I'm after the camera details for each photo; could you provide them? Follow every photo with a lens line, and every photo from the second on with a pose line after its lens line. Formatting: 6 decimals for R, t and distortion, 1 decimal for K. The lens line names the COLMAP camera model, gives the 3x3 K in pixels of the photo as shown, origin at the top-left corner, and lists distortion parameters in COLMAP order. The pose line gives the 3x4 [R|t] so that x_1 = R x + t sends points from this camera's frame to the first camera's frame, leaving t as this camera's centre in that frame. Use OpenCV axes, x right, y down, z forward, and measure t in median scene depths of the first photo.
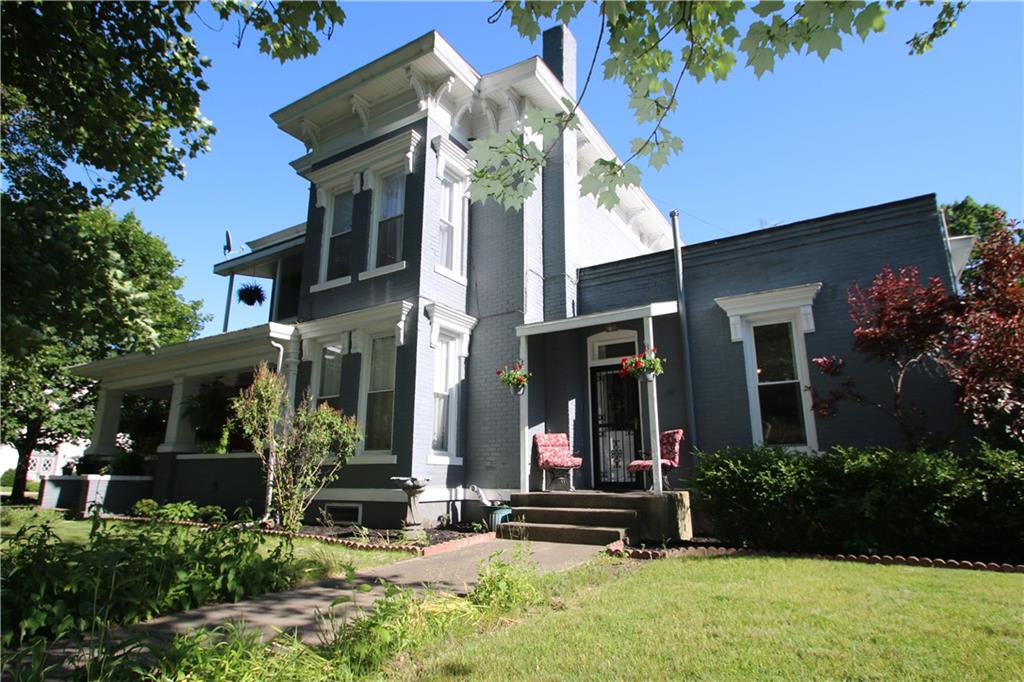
lens RADIAL K [[568.6, 0, 515.1], [0, 568.6, 335.8], [0, 0, 1]] dist [-0.014365, -0.002774]
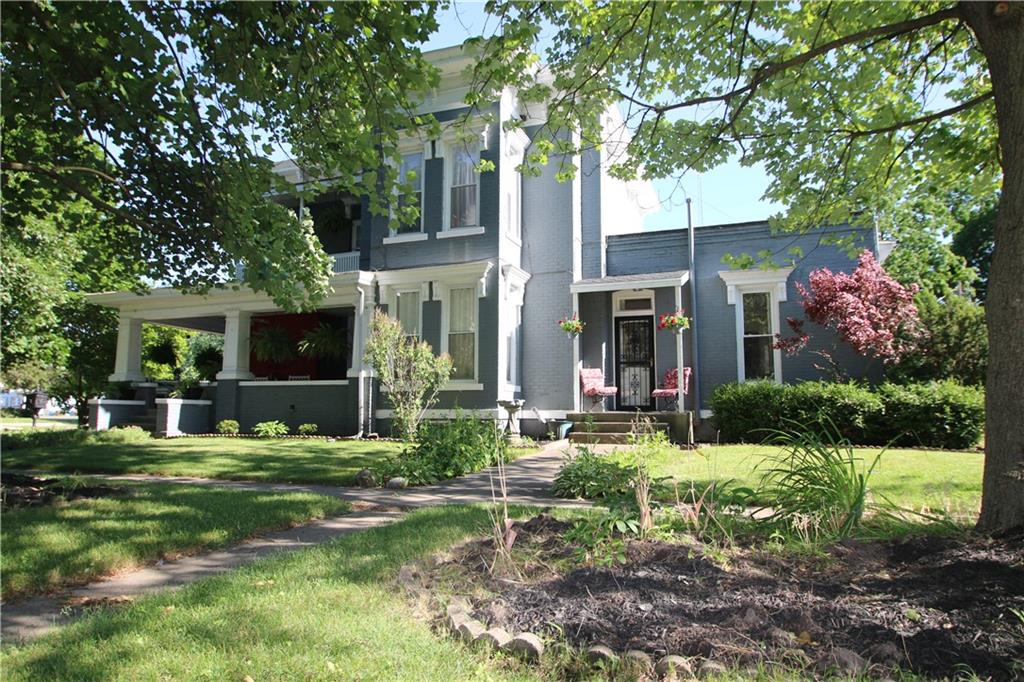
lens RADIAL K [[660.0, 0, 509.7], [0, 660.0, 345.1], [0, 0, 1]] dist [-0.037122, 0.000600]
pose [[0.980413, 0.022428, 0.195673, -0.402970], [-0.050506, 0.988903, 0.139711, -0.080077], [-0.190368, -0.146857, 0.970666, -0.408447]]
